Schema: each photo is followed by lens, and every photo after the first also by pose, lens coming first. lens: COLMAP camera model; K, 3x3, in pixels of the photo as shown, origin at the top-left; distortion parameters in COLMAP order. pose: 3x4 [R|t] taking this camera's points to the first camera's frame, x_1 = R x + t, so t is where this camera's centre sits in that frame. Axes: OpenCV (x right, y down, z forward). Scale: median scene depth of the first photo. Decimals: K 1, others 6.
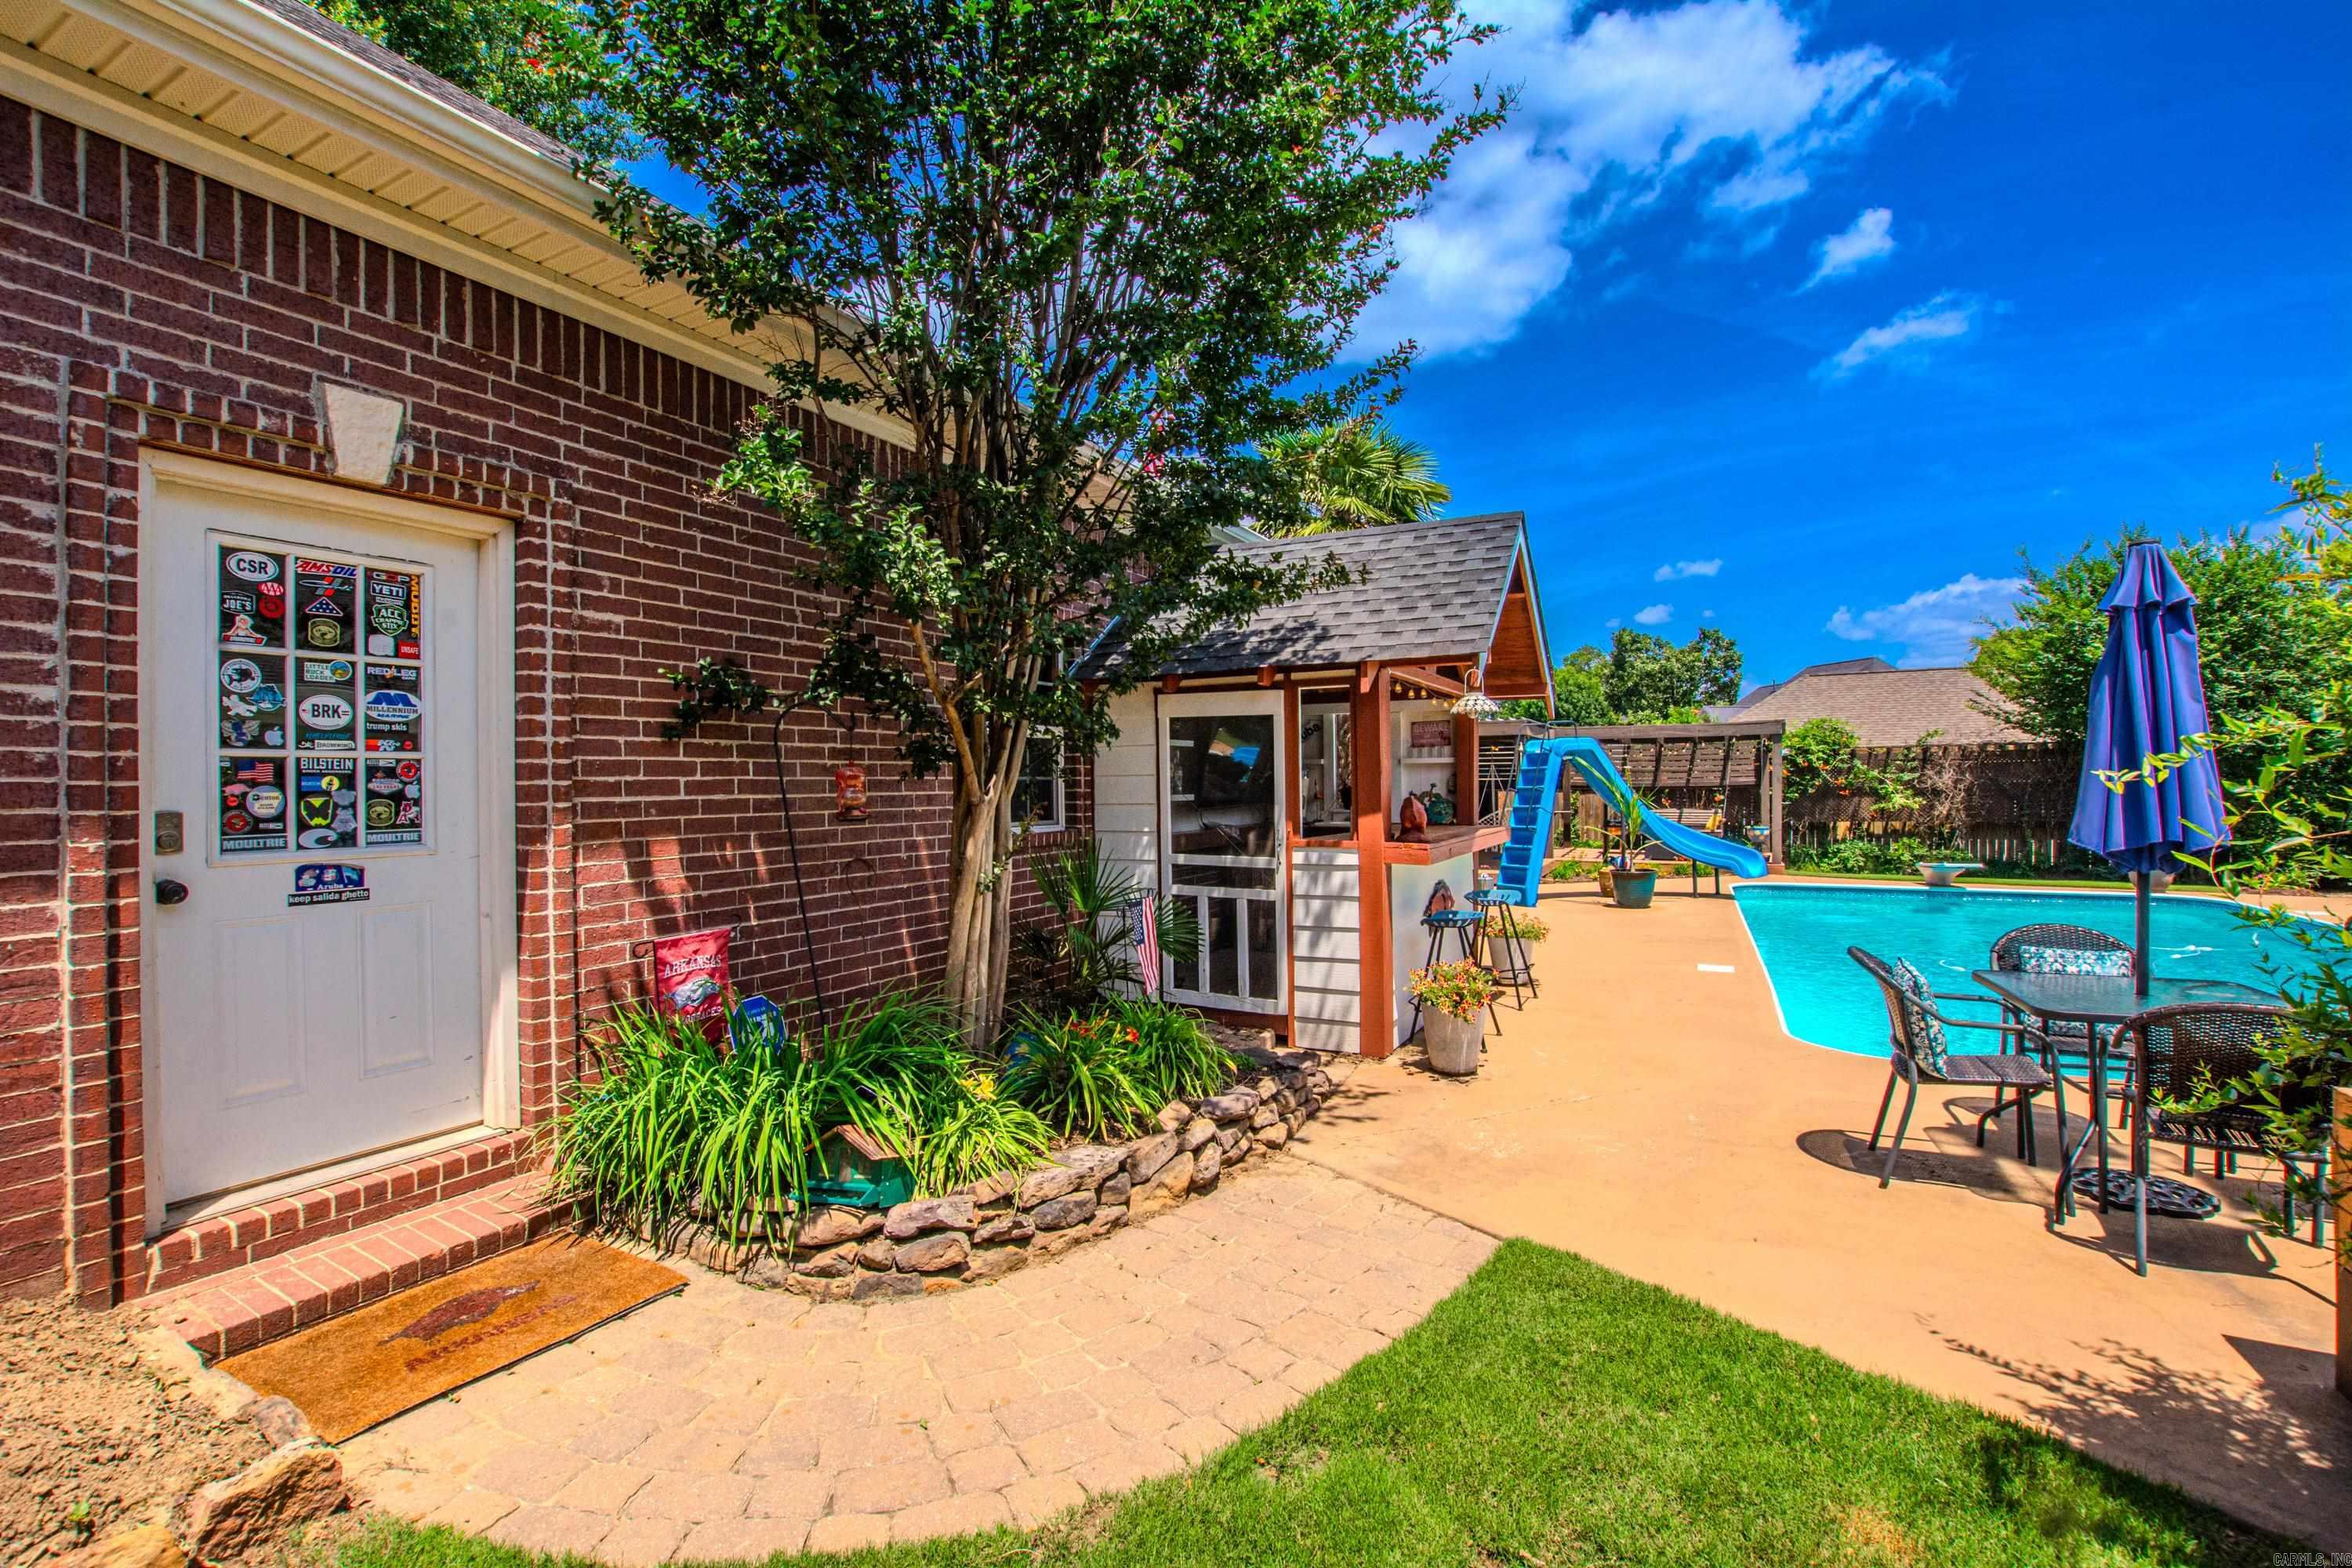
lens RADIAL K [[1058.4, 0, 1191.3], [0, 1058.4, 768.3], [0, 0, 1]] dist [-0.037139, 0.008613]
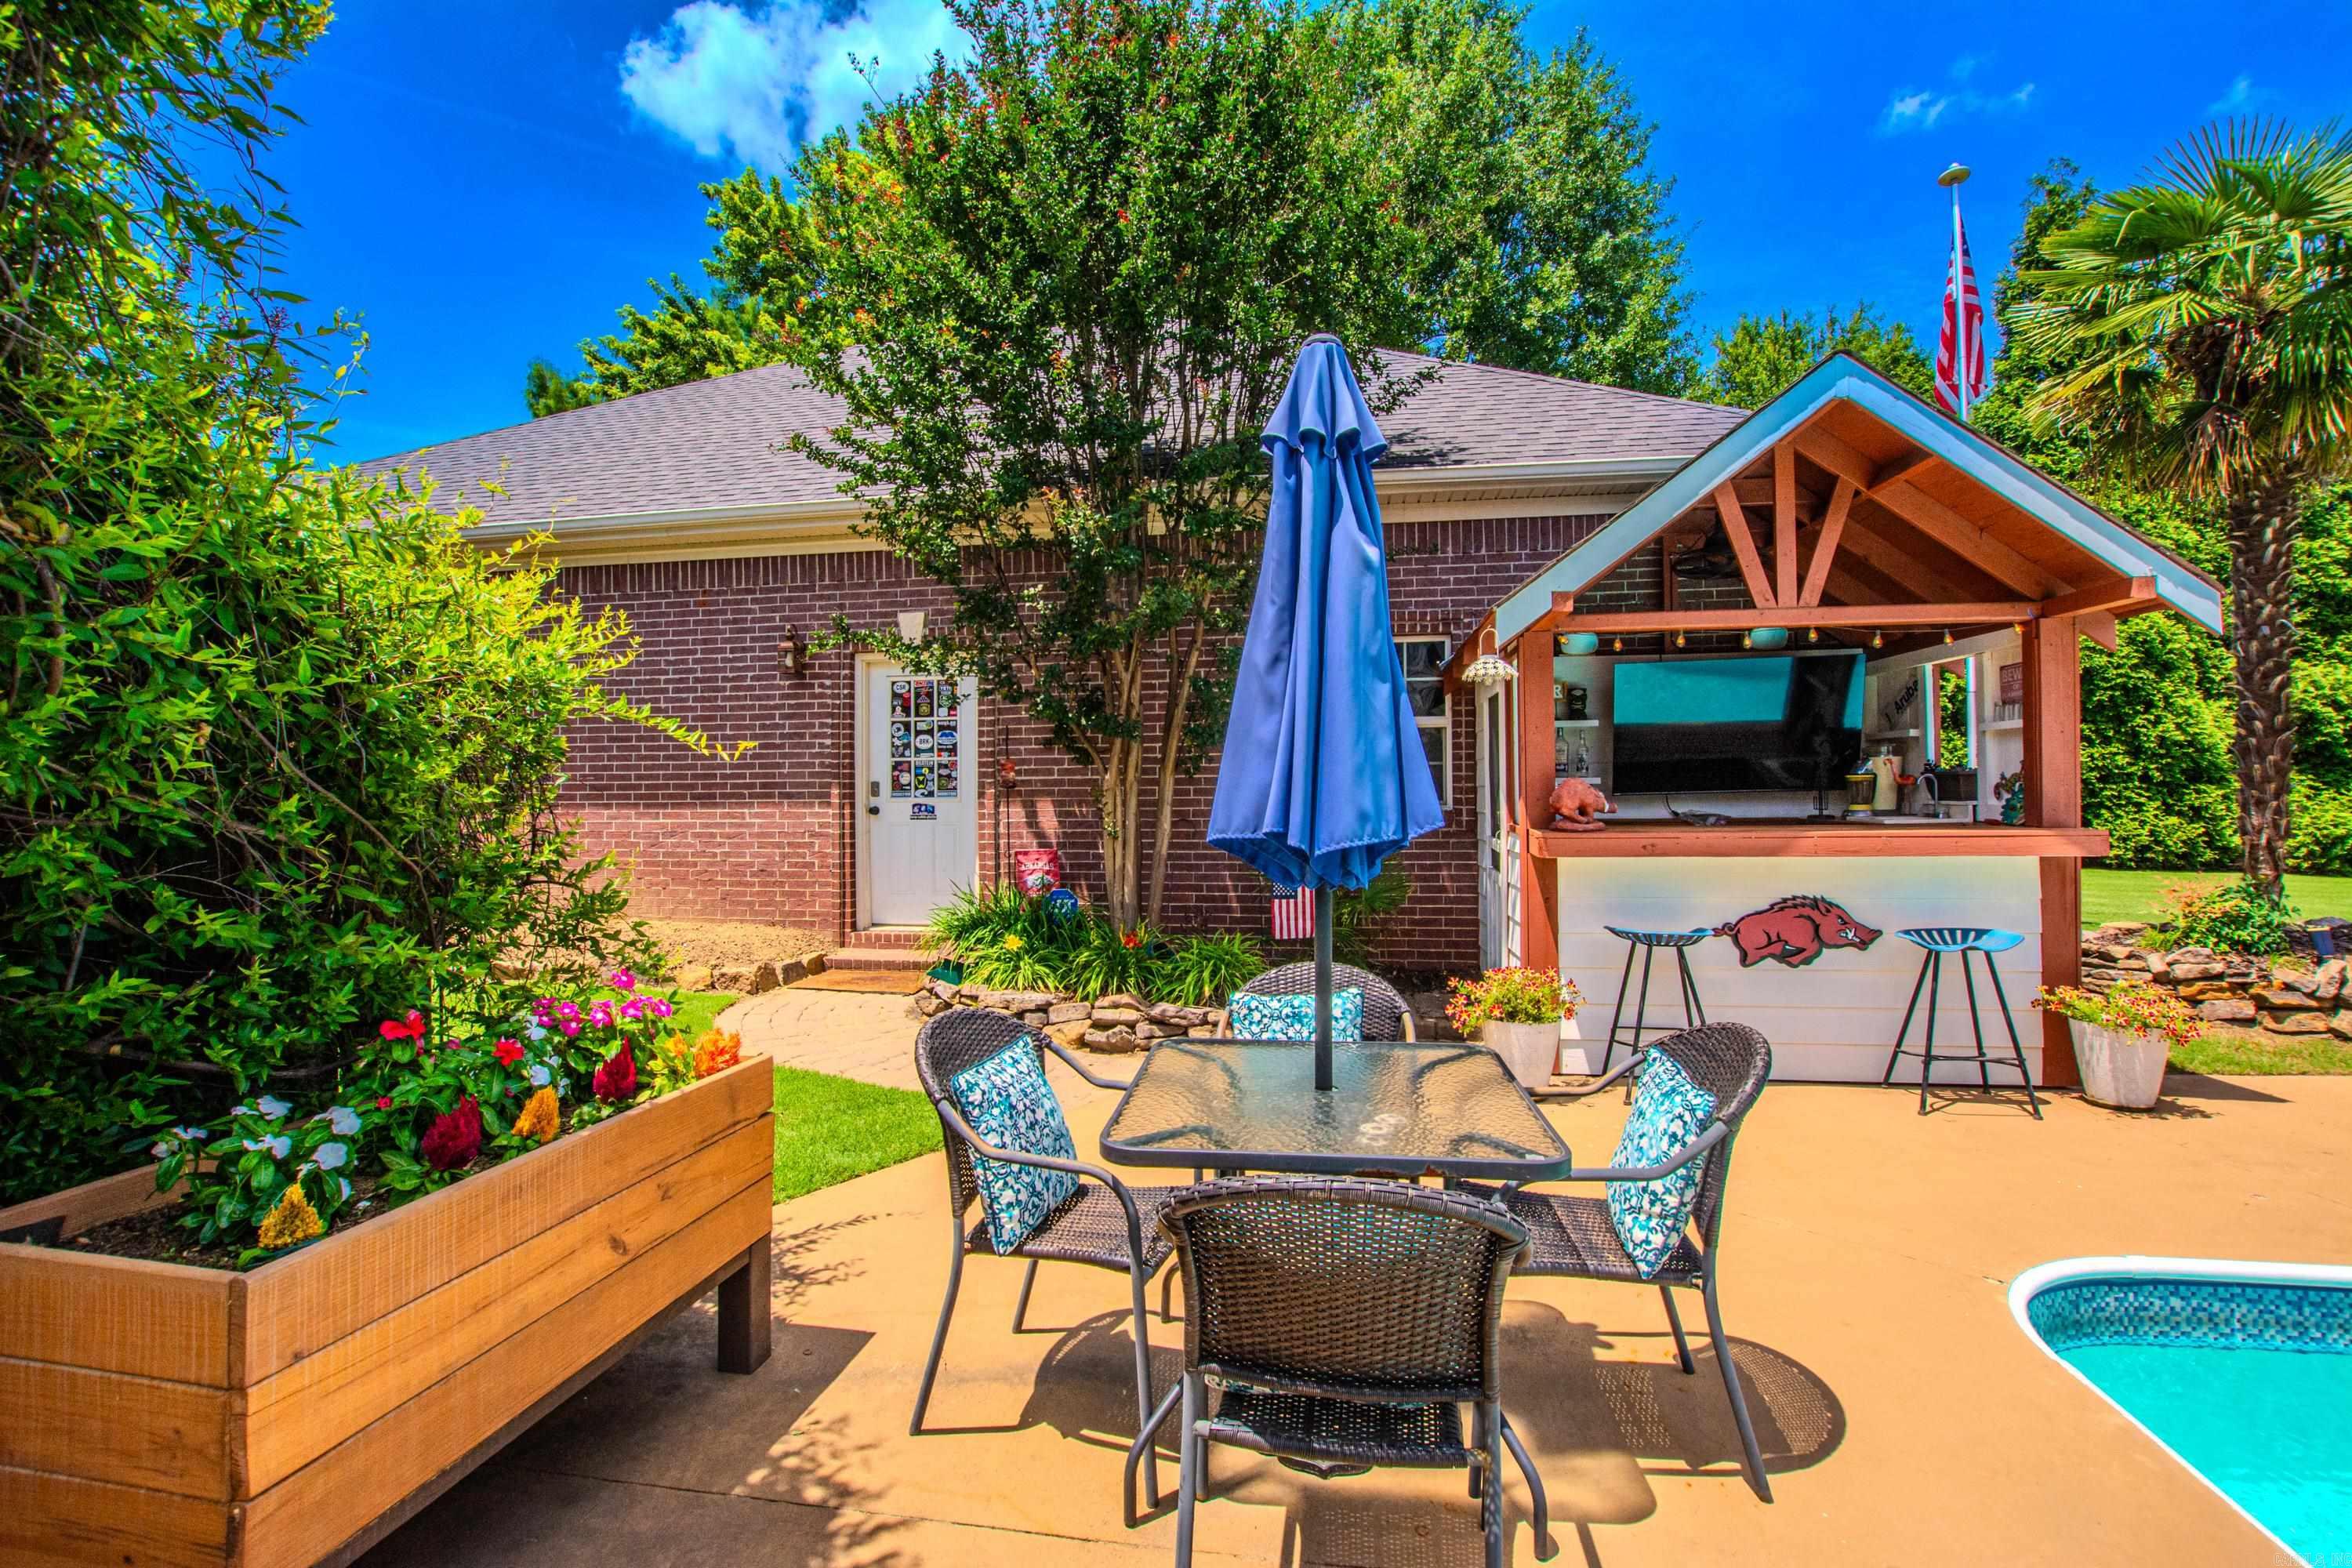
lens RADIAL K [[1041.1, 0, 1185.3], [0, 1041.1, 778.0], [0, 0, 1]] dist [-0.041330, 0.009015]
pose [[0.299958, -0.009017, -0.953910, 1.692422], [0.014615, 0.999881, -0.004856, 0.052207], [0.953840, -0.012485, 0.300054, 0.848974]]
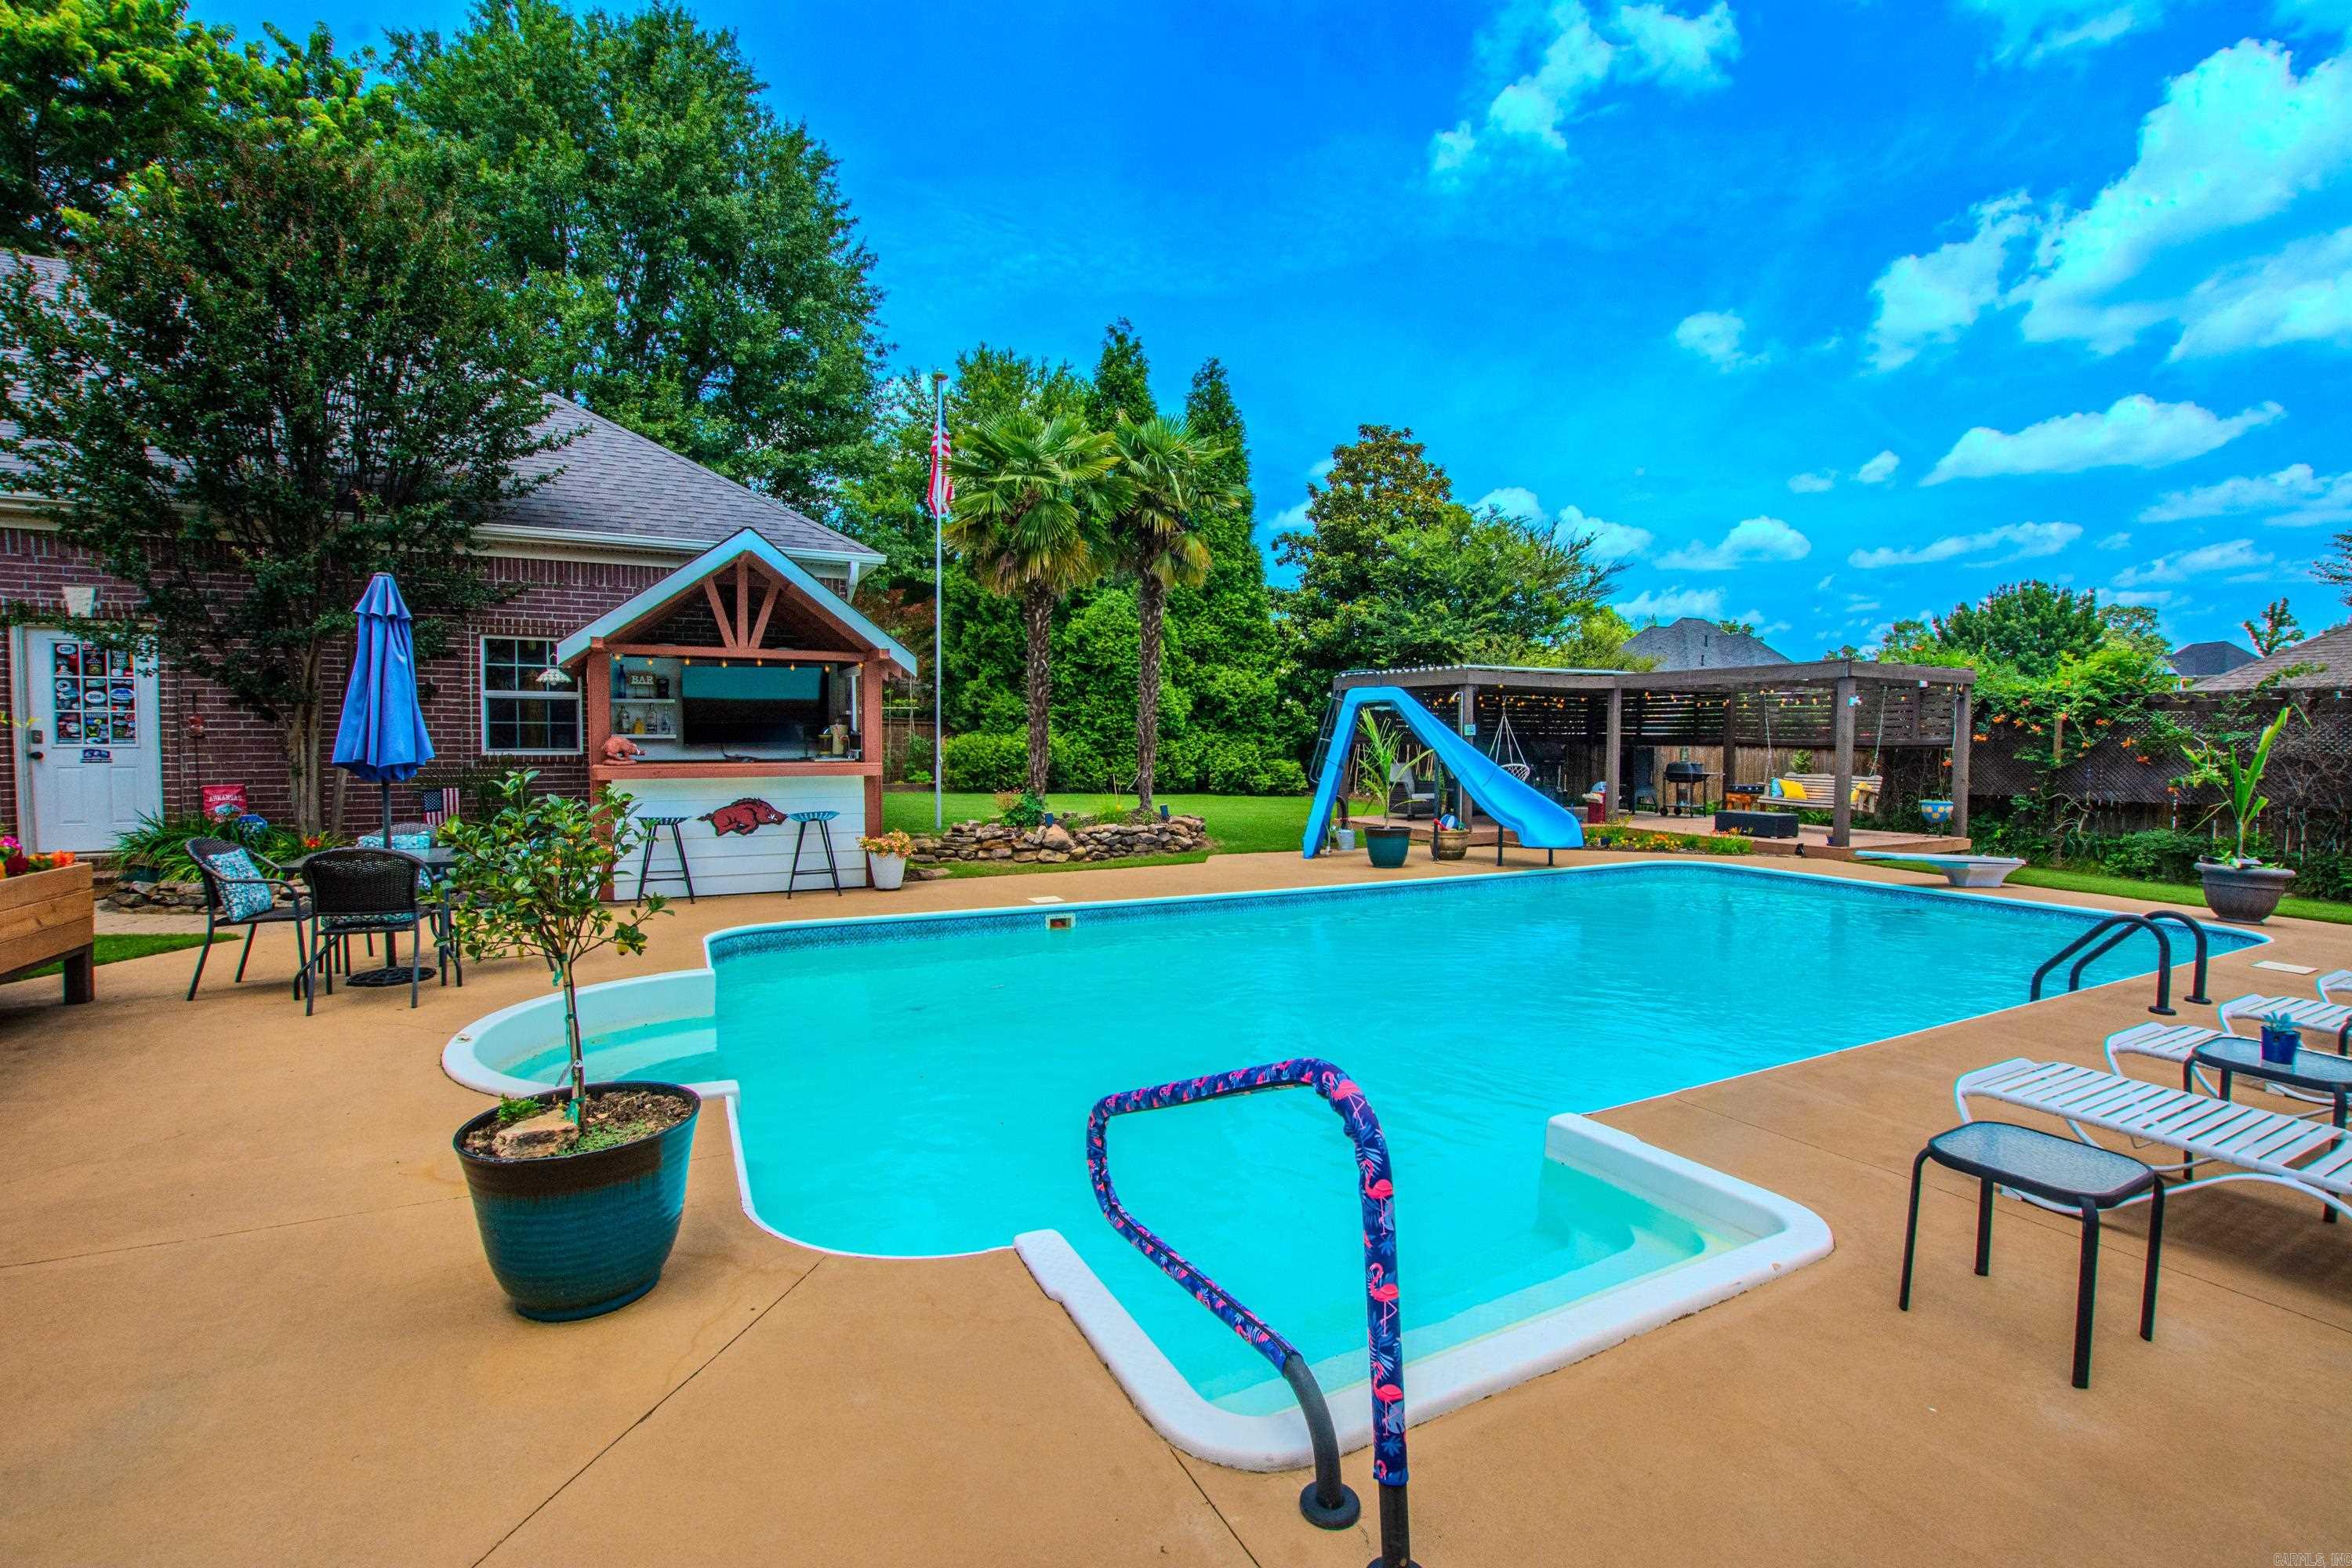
lens RADIAL K [[1041.1, 0, 1185.3], [0, 1041.1, 778.0], [0, 0, 1]] dist [-0.041330, 0.009015]
pose [[0.808820, 0.031568, -0.587209, 3.275393], [-0.002780, 0.998752, 0.049863, 0.023864], [0.588050, -0.038698, 0.807898, 0.516226]]
